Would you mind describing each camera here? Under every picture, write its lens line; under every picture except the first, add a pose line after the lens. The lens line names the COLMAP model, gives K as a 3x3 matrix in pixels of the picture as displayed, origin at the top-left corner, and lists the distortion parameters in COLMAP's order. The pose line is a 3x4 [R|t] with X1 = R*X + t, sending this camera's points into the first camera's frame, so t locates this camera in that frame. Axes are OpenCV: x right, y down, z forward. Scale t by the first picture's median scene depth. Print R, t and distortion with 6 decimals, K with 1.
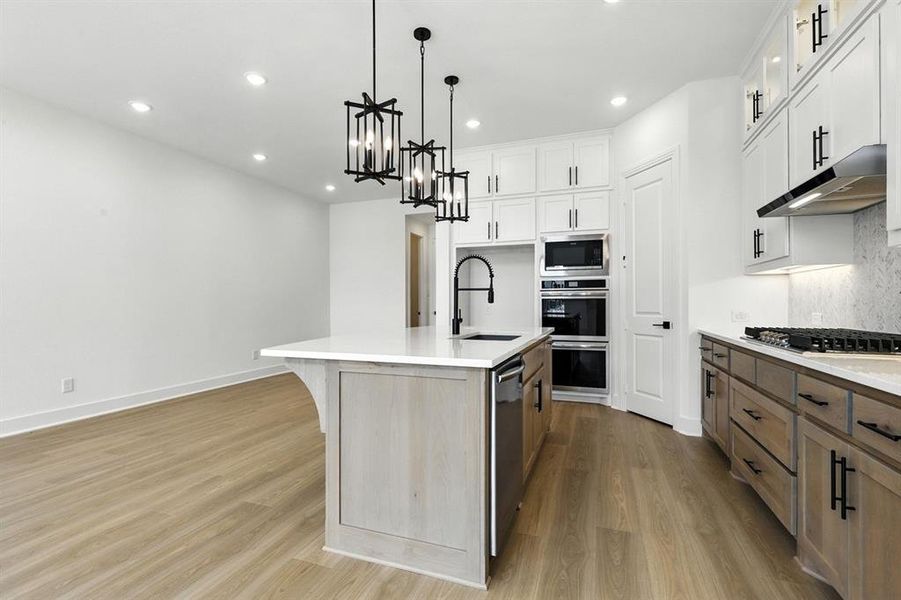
lens RADIAL K [[411.1, 0, 447.1], [0, 411.1, 300.4], [0, 0, 1]] dist [0.004350, -0.002010]
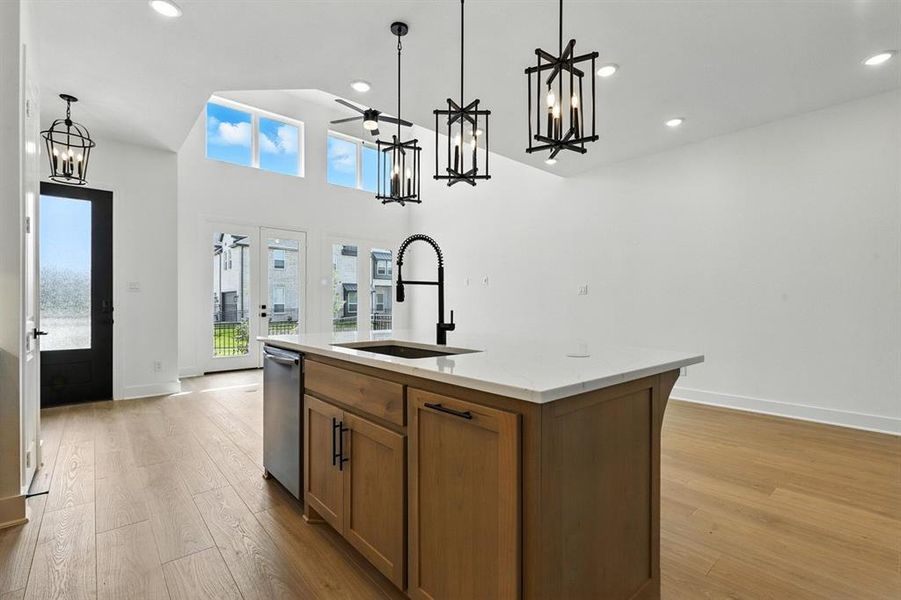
lens RADIAL K [[411.1, 0, 451.0], [0, 411.1, 303.4], [0, 0, 1]] dist [0.004350, -0.002010]
pose [[-0.479390, 0.003860, -0.877594, 0.551289], [0.005618, 0.999983, 0.001329, 0.006835], [0.877584, -0.004294, -0.479404, 1.143306]]
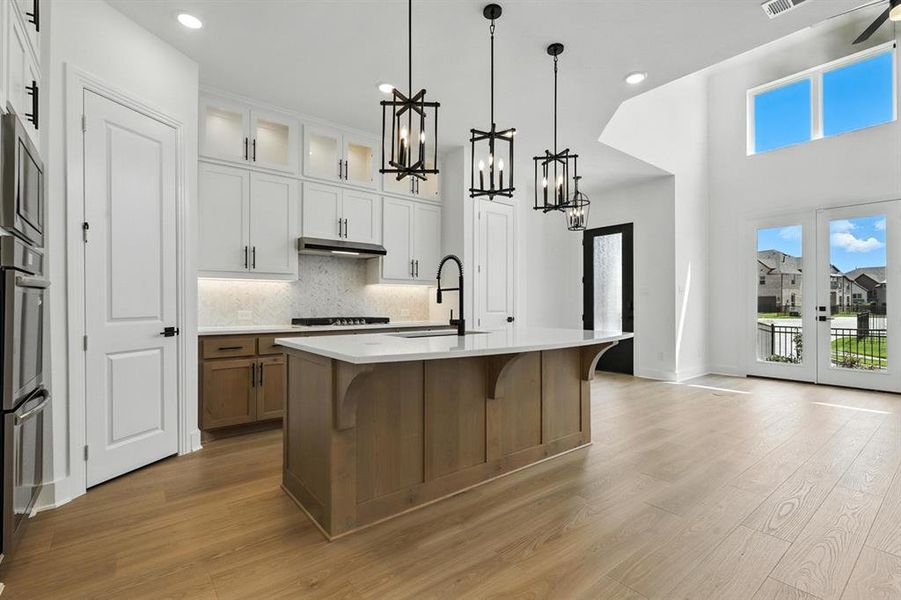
lens RADIAL K [[411.1, 0, 450.4], [0, 411.1, 301.4], [0, 0, 1]] dist [0.004350, -0.002010]
pose [[-0.854991, 0.007336, 0.518591, -0.378319], [0.000822, 0.999918, -0.012789, 0.012153], [-0.518642, -0.010508, -0.854927, 1.526588]]
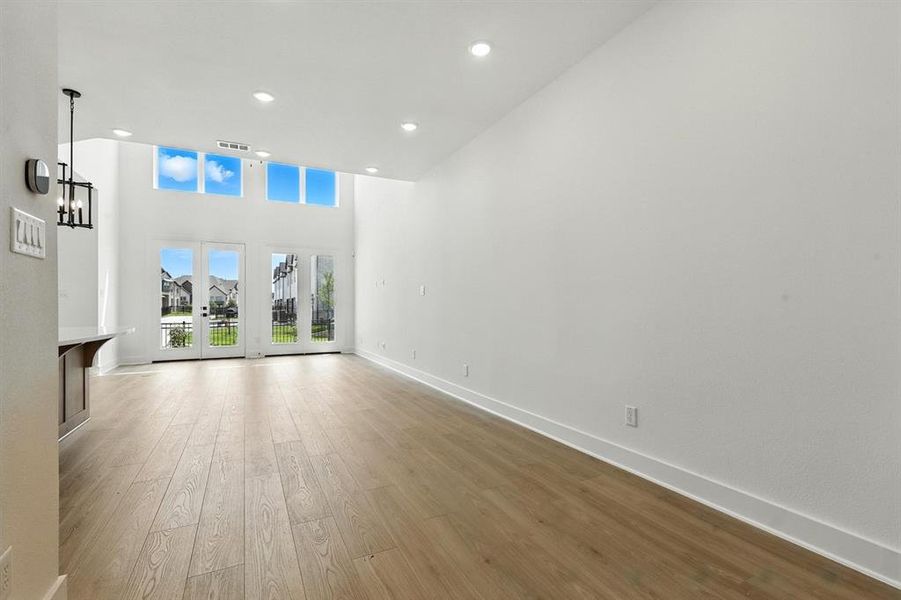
lens RADIAL K [[411.1, 0, 452.2], [0, 411.1, 302.7], [0, 0, 1]] dist [0.004350, -0.002010]
pose [[-0.682635, 0.003890, -0.730749, -0.011566], [0.010260, 0.999938, -0.004261, 0.014132], [0.730687, -0.010406, -0.682633, 2.092506]]
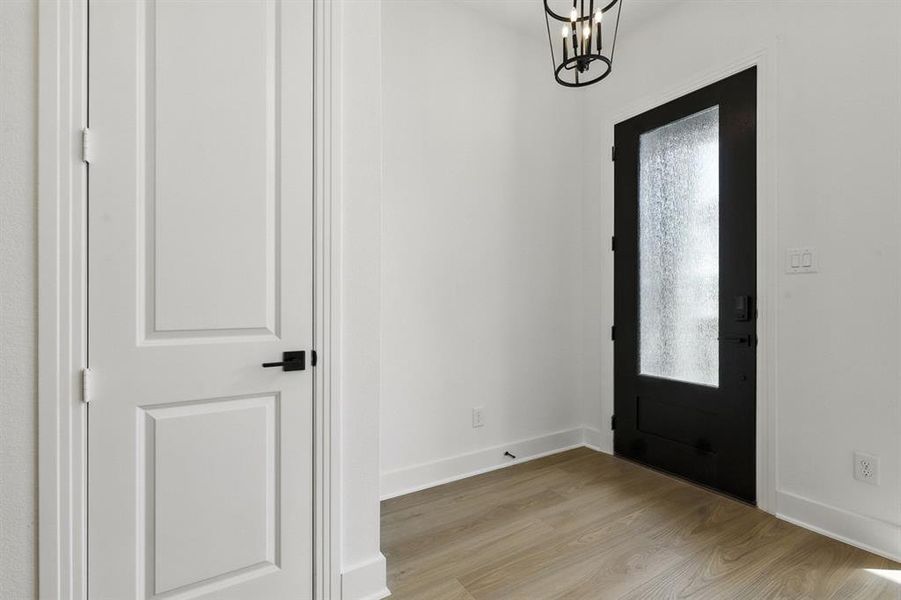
lens RADIAL K [[411.1, 0, 452.2], [0, 411.1, 303.8], [0, 0, 1]] dist [0.004350, -0.002010]
pose [[-0.790765, 0.003403, 0.612110, -0.136497], [0.003143, 0.999994, -0.001499, 0.004374], [-0.612112, 0.000739, -0.790771, 0.297907]]
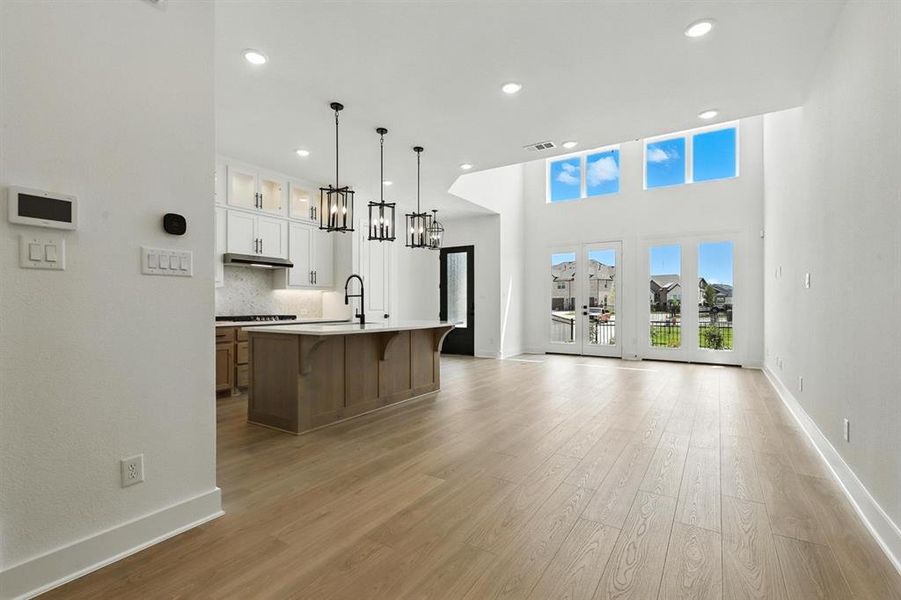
lens RADIAL K [[411.1, 0, 449.2], [0, 411.1, 304.9], [0, 0, 1]] dist [0.004350, -0.002010]
pose [[-0.974803, 0.005711, 0.222993, -0.540636], [0.004969, 0.999980, -0.003888, 0.013359], [-0.223010, -0.002682, -0.974812, 2.040747]]
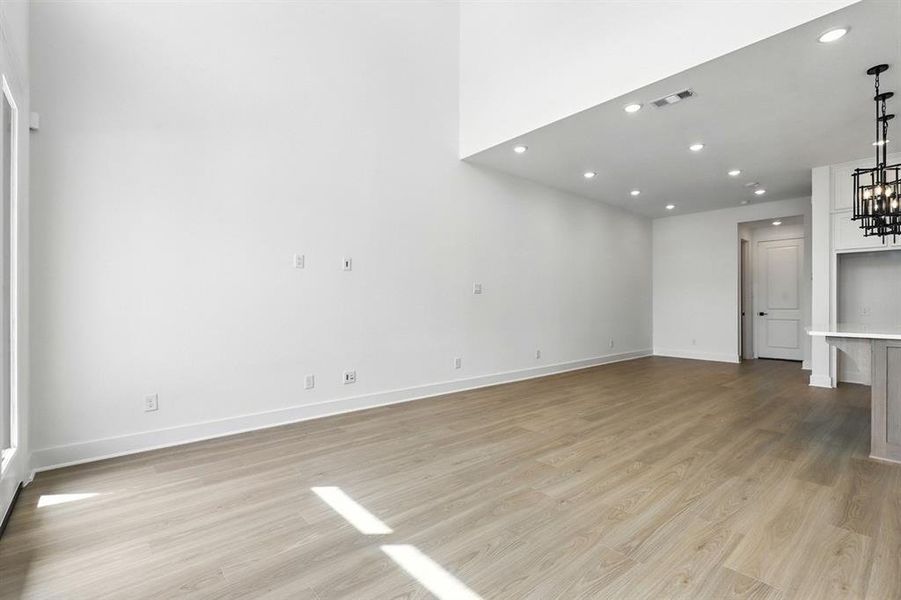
lens RADIAL K [[411.1, 0, 449.4], [0, 411.1, 303.7], [0, 0, 1]] dist [0.004350, -0.002010]
pose [[0.875678, 0.005336, -0.482865, -0.521985], [-0.003963, 0.999985, 0.003864, 0.005410], [0.482879, -0.001470, 0.875686, -0.647977]]
